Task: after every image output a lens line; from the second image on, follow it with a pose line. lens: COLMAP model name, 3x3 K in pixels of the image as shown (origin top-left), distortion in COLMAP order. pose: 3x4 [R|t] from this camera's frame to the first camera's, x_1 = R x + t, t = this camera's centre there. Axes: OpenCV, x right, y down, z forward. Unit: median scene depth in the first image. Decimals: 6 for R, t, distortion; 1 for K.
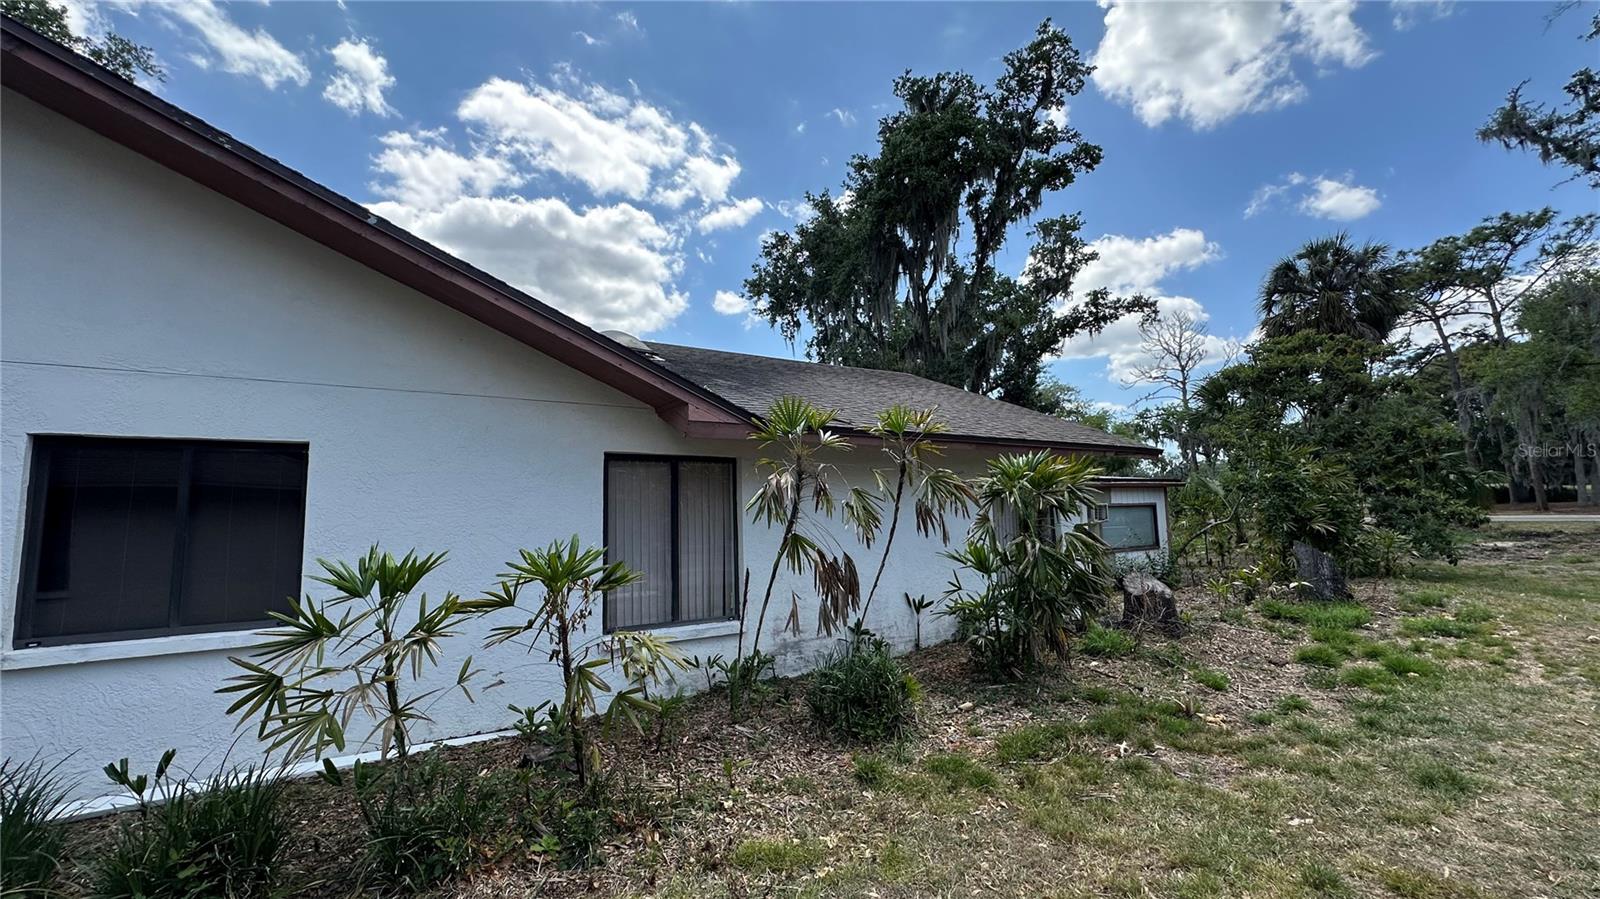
lens RADIAL K [[632.5, 0, 791.6], [0, 632.5, 441.3], [0, 0, 1]] dist [-0.006164, 0.002195]
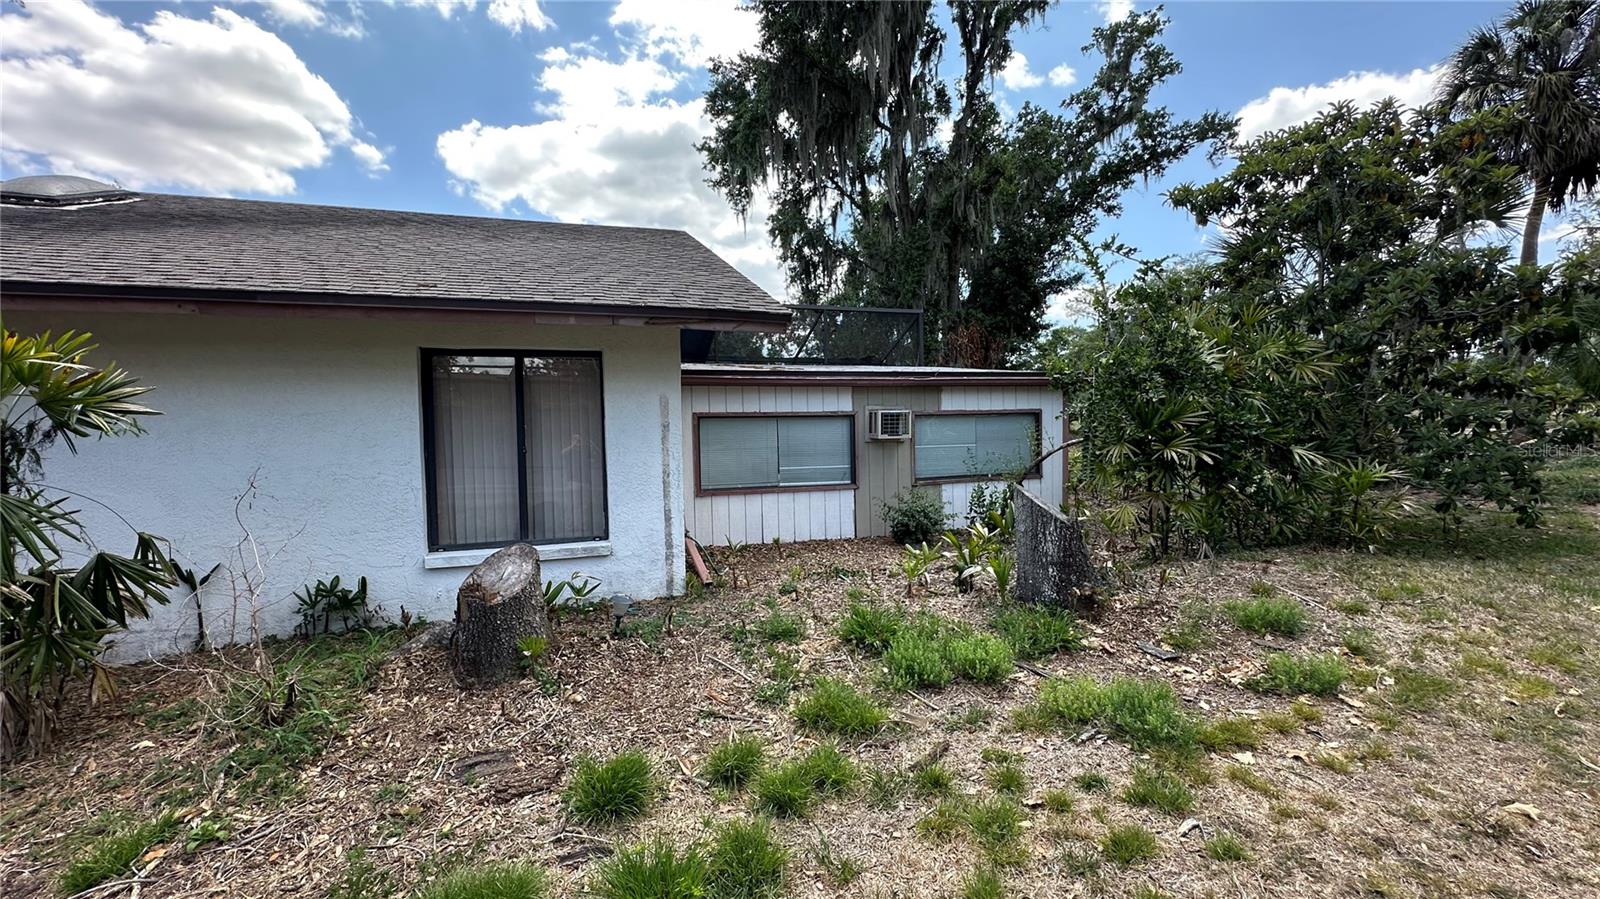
lens RADIAL K [[632.5, 0, 799.0], [0, 632.5, 439.6], [0, 0, 1]] dist [-0.006164, 0.002195]
pose [[0.972195, 0.014494, -0.233723, 0.235983], [0.020560, 0.988945, 0.146851, 0.012910], [0.233267, -0.147573, 0.961150, 0.142963]]
